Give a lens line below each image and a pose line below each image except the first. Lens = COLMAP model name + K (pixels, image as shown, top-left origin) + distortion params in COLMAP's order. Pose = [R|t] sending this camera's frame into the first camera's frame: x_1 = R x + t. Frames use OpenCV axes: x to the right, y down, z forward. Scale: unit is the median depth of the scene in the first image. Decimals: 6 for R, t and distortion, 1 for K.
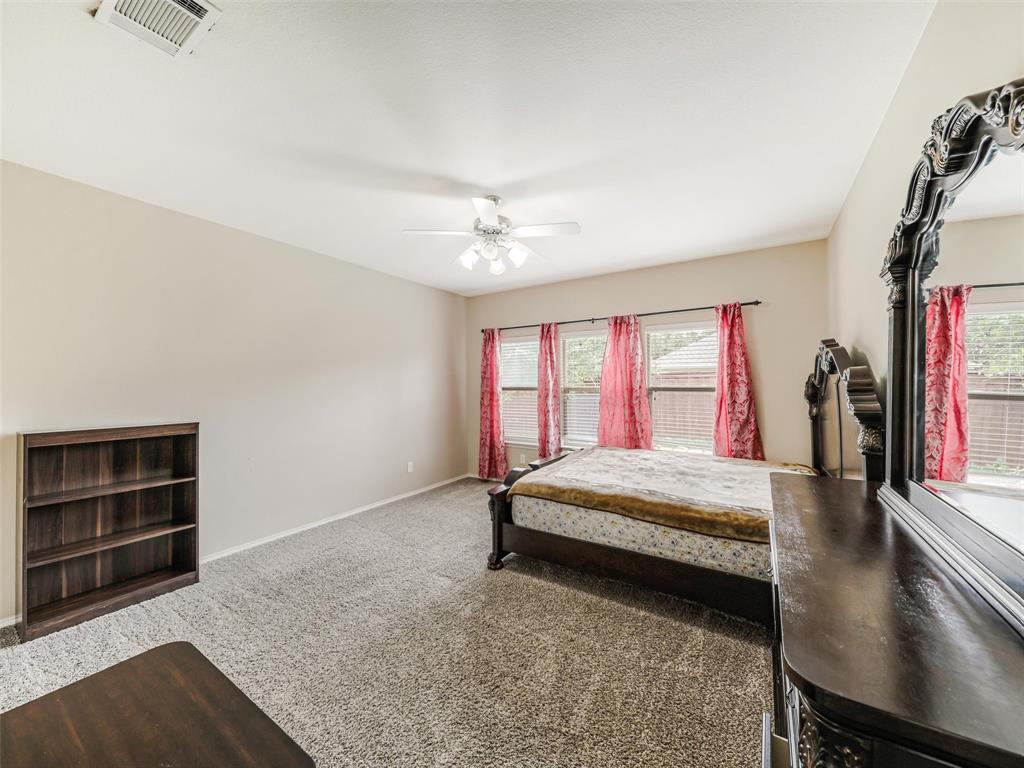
lens RADIAL K [[383.4, 0, 512.6], [0, 383.4, 383.8], [0, 0, 1]] dist [0.002295, 0.000096]
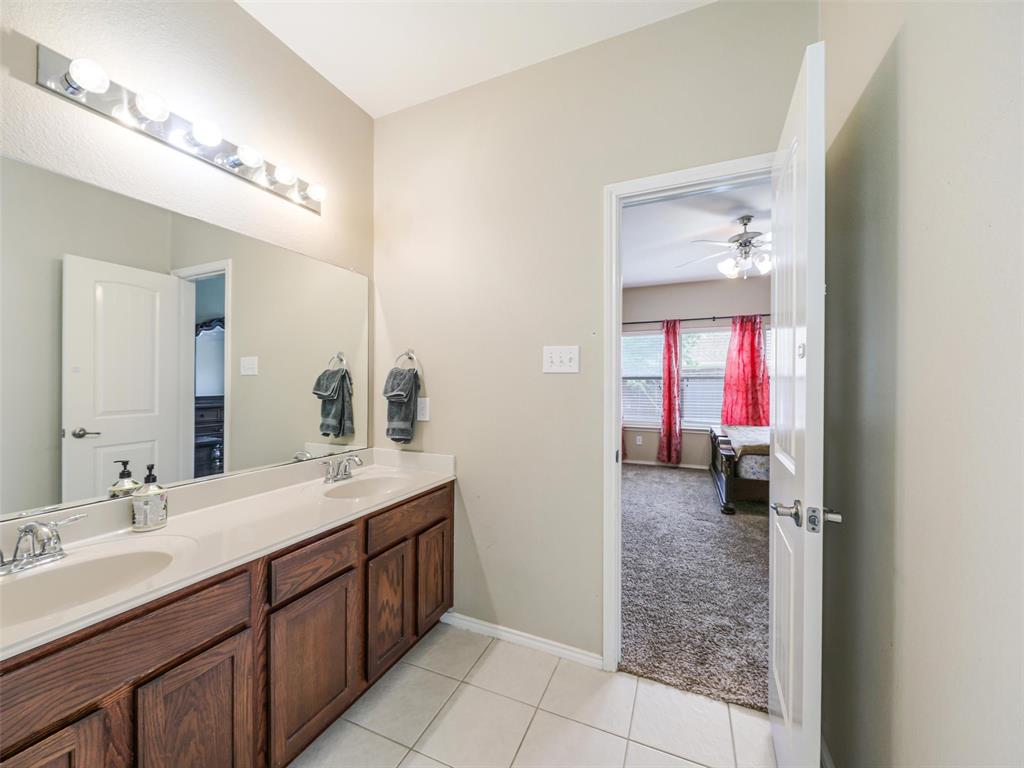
lens RADIAL K [[406.4, 0, 505.3], [0, 406.4, 389.3], [0, 0, 1]] dist [0.000098, -0.000064]
pose [[0.985897, 0.002341, 0.167336, -0.603046], [-0.003318, 0.999979, 0.005562, 0.043259], [-0.167320, -0.006038, 0.985884, -0.110012]]
